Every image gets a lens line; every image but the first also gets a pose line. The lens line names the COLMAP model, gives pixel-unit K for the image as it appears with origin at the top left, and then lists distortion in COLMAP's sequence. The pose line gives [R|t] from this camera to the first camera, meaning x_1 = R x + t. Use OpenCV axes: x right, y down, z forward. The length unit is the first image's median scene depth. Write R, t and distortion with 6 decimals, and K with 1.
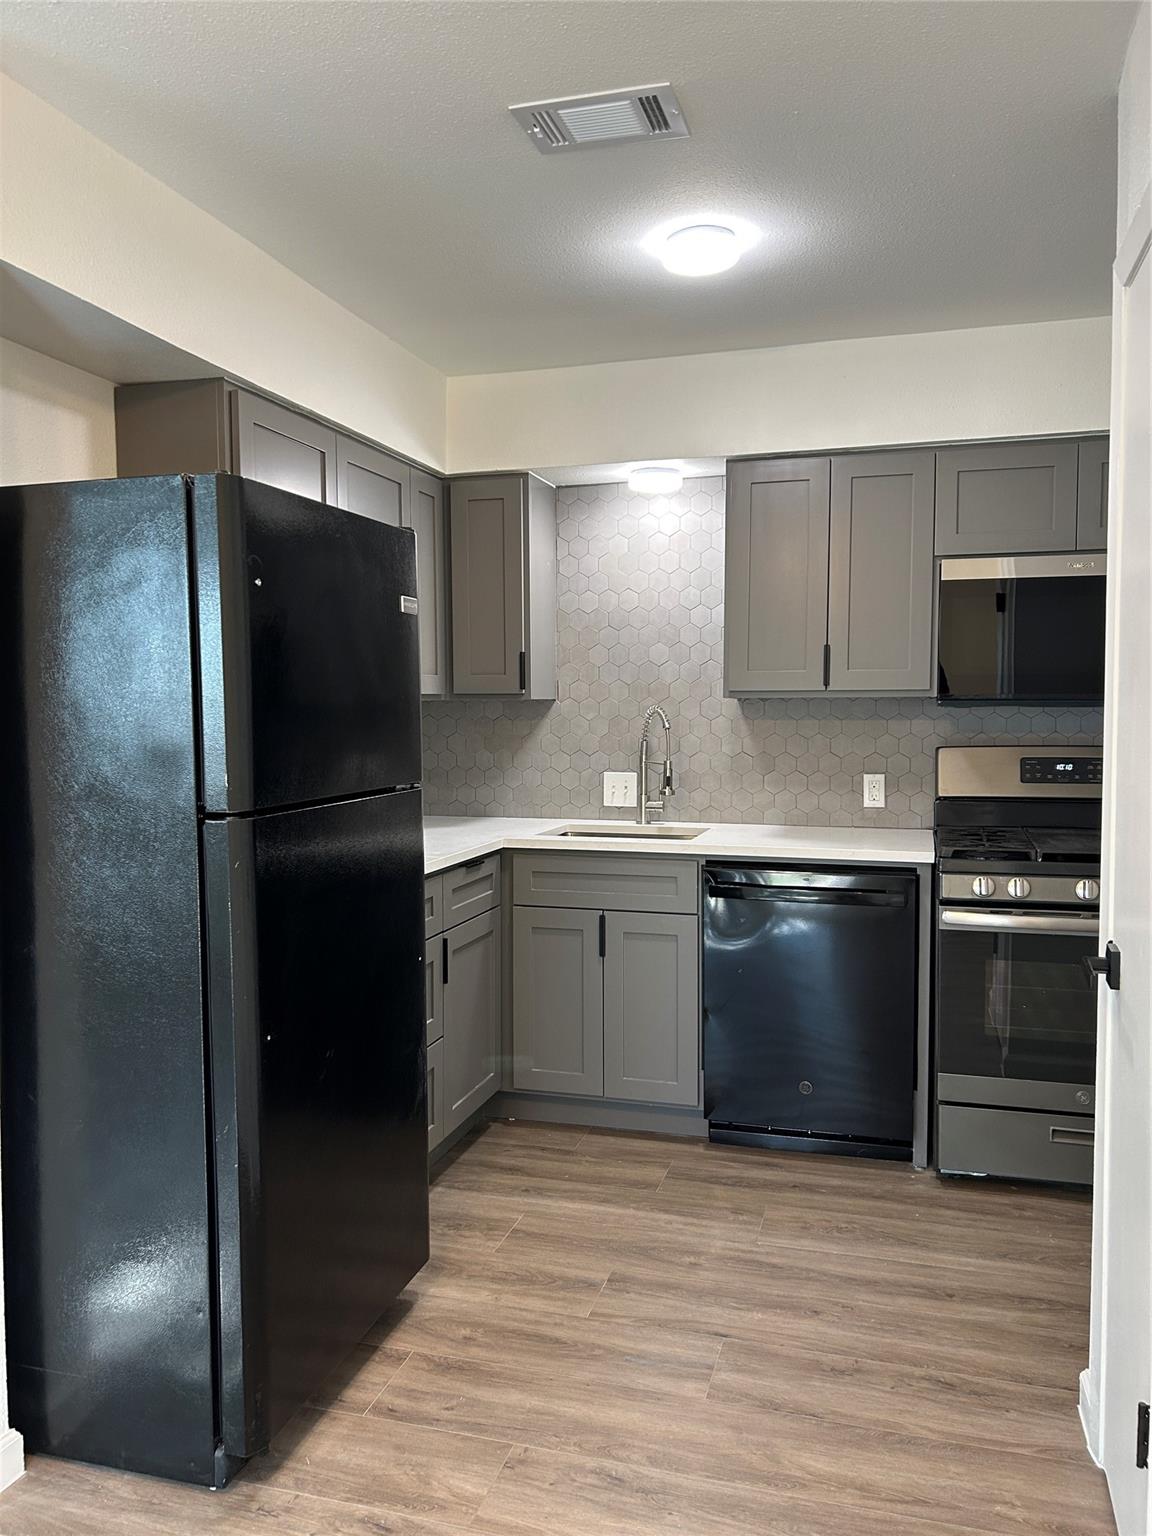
lens RADIAL K [[1149.6, 0, 576.0], [0, 1149.6, 768.0], [0, 0, 1]] dist [0.087969, -0.122148]
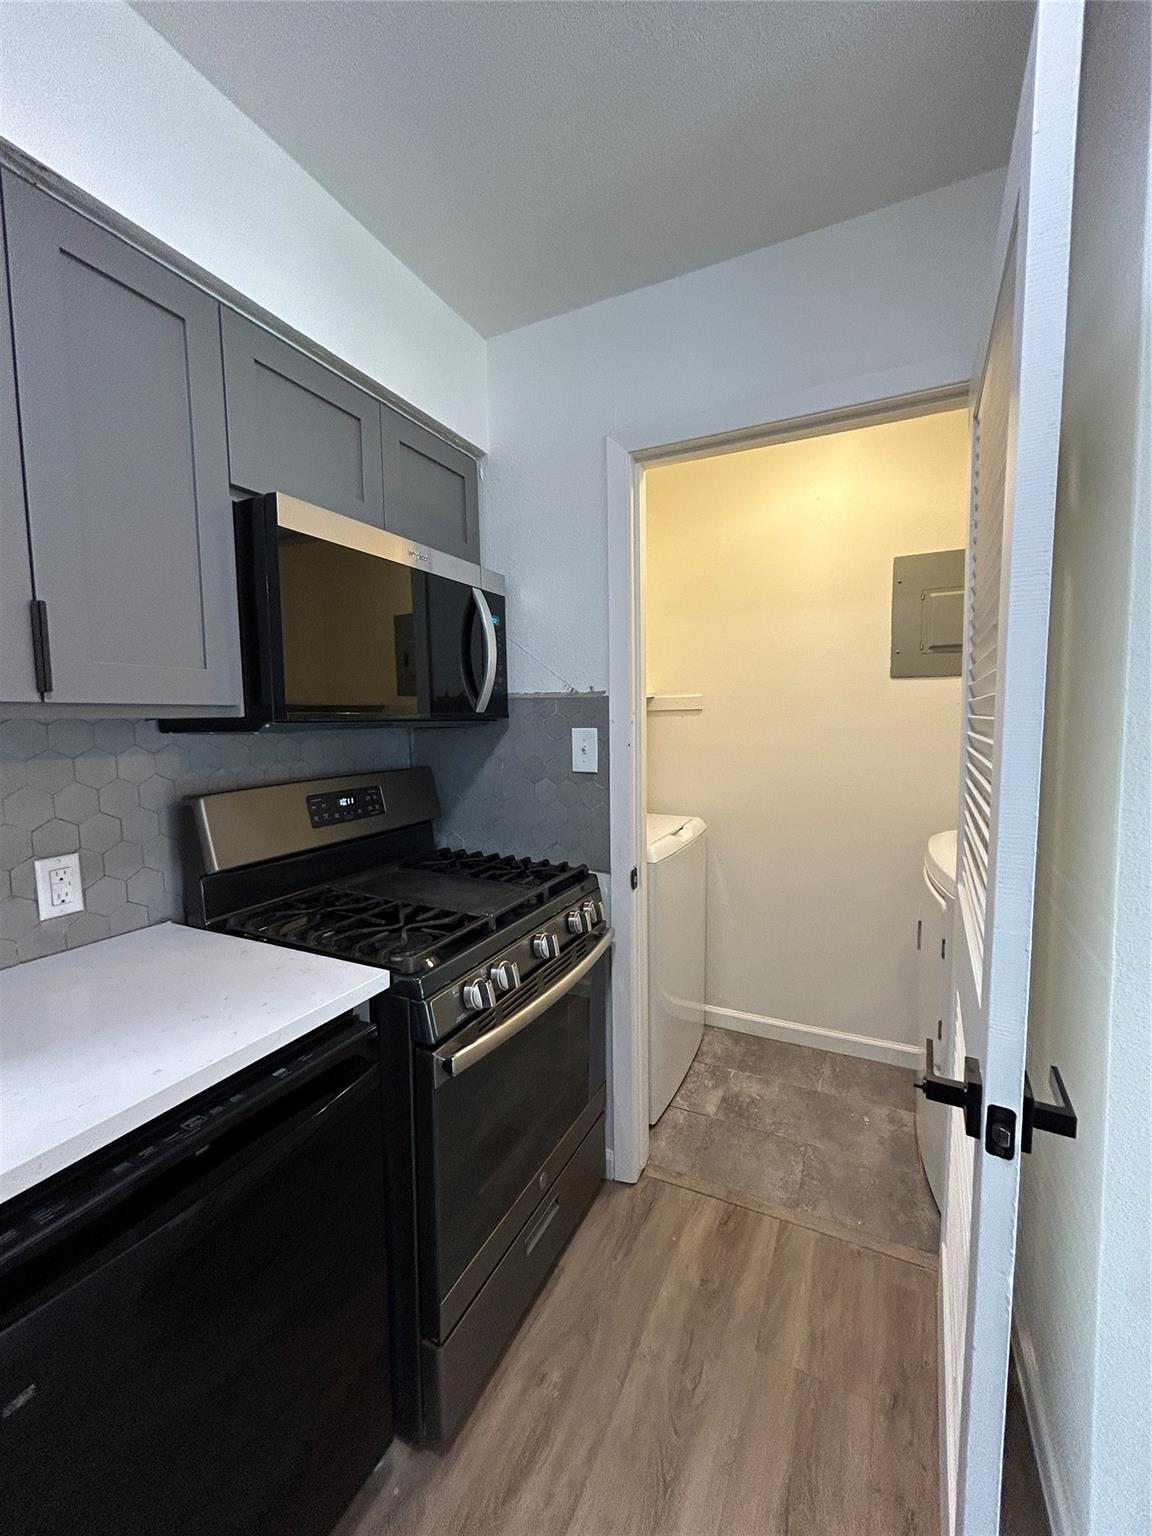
lens RADIAL K [[617.8, 0, 575.3], [0, 617.8, 765.2], [0, 0, 1]] dist [-0.000909, -0.000097]
pose [[0.168240, -0.075520, 0.982849, 0.011301], [0.064285, 0.995779, 0.065509, -0.045227], [-0.983648, 0.052161, 0.172384, 0.753878]]
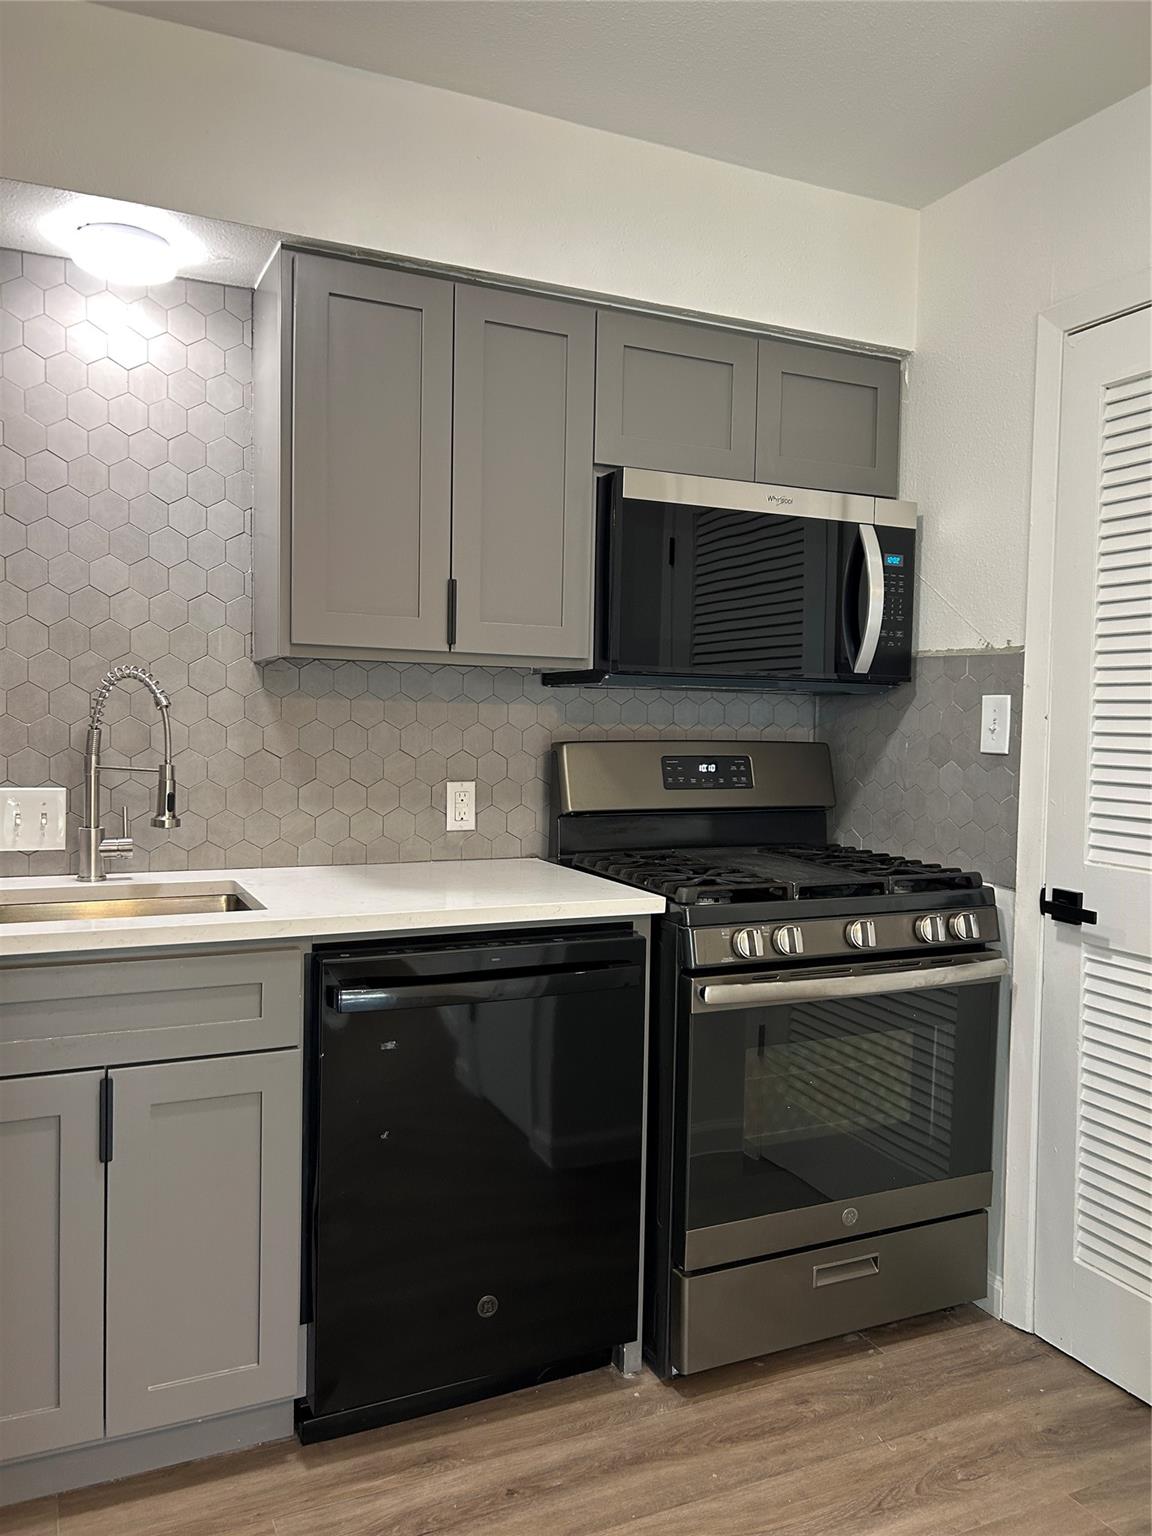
lens RADIAL K [[1149.6, 0, 576.0], [0, 1149.6, 768.0], [0, 0, 1]] dist [0.087969, -0.122148]
pose [[0.750423, -0.011716, 0.660854, -0.151496], [0.012836, 0.999913, 0.003151, -0.004391], [-0.660833, 0.006118, 0.750508, 0.478530]]
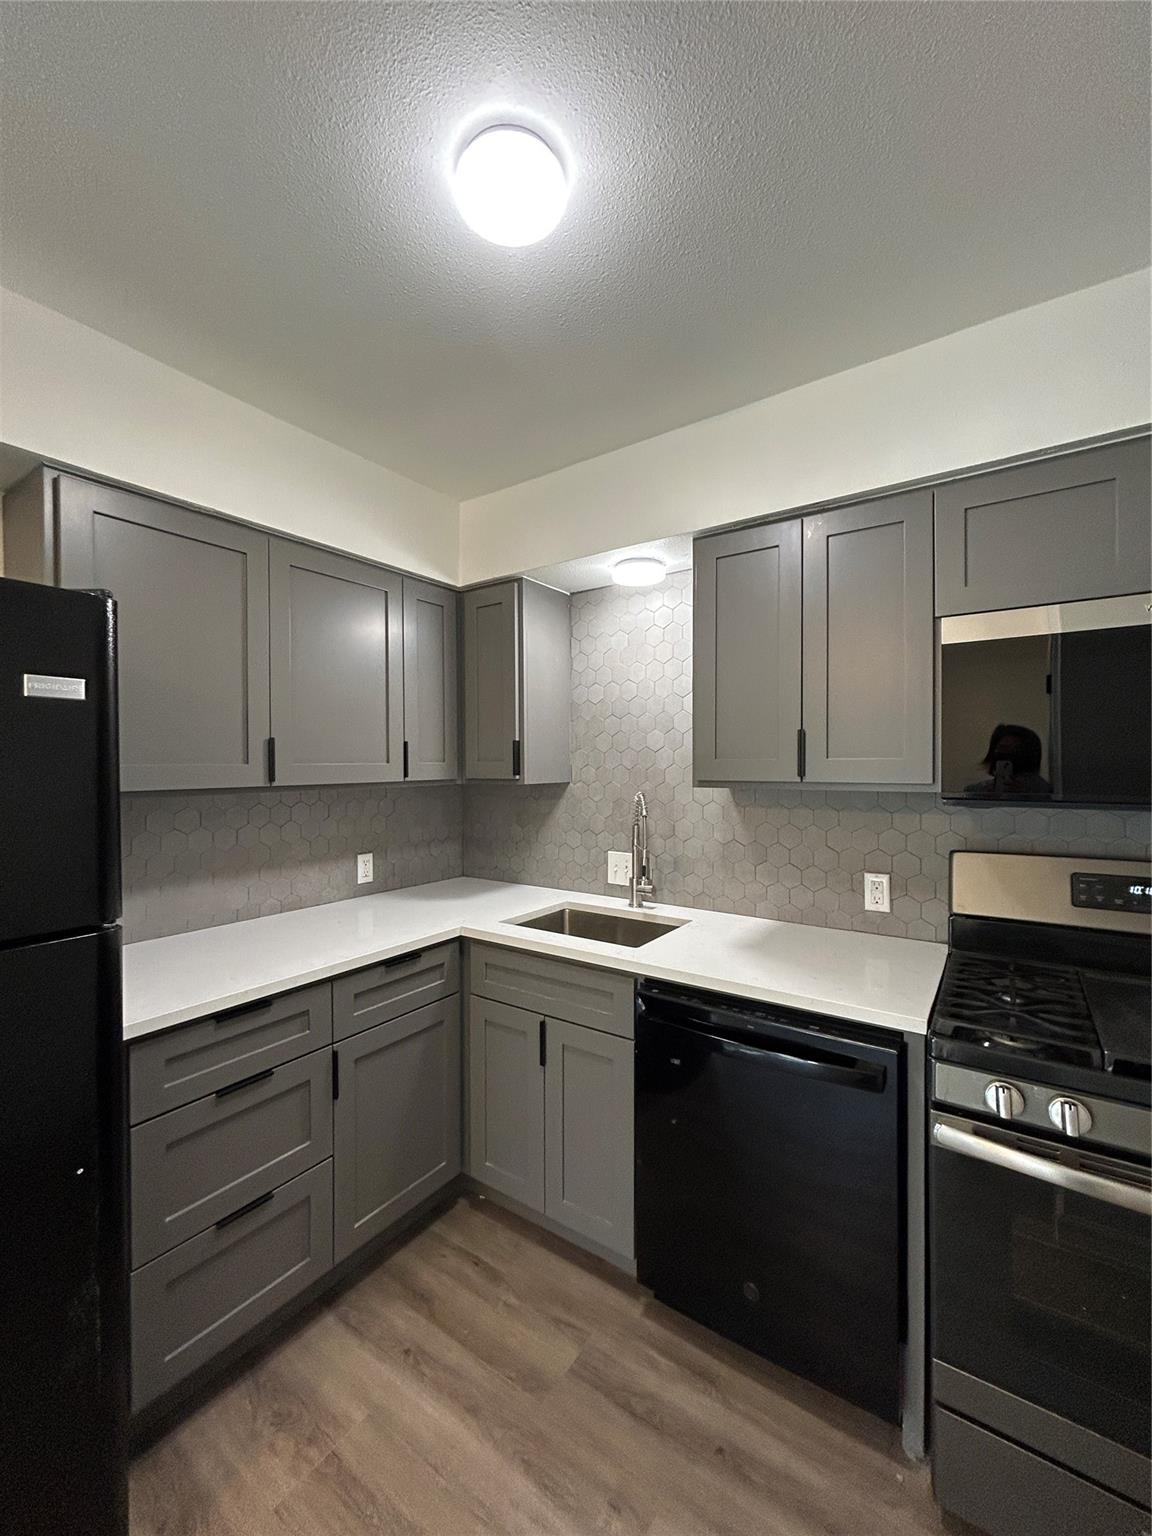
lens RADIAL K [[615.9, 0, 570.7], [0, 615.9, 764.8], [0, 0, 1]] dist [-0.002007, 0.000002]
pose [[0.948432, -0.000139, -0.316980, 0.198838], [-0.016777, 0.998576, -0.050635, -0.053937], [0.316536, 0.053342, 0.947079, 0.508908]]
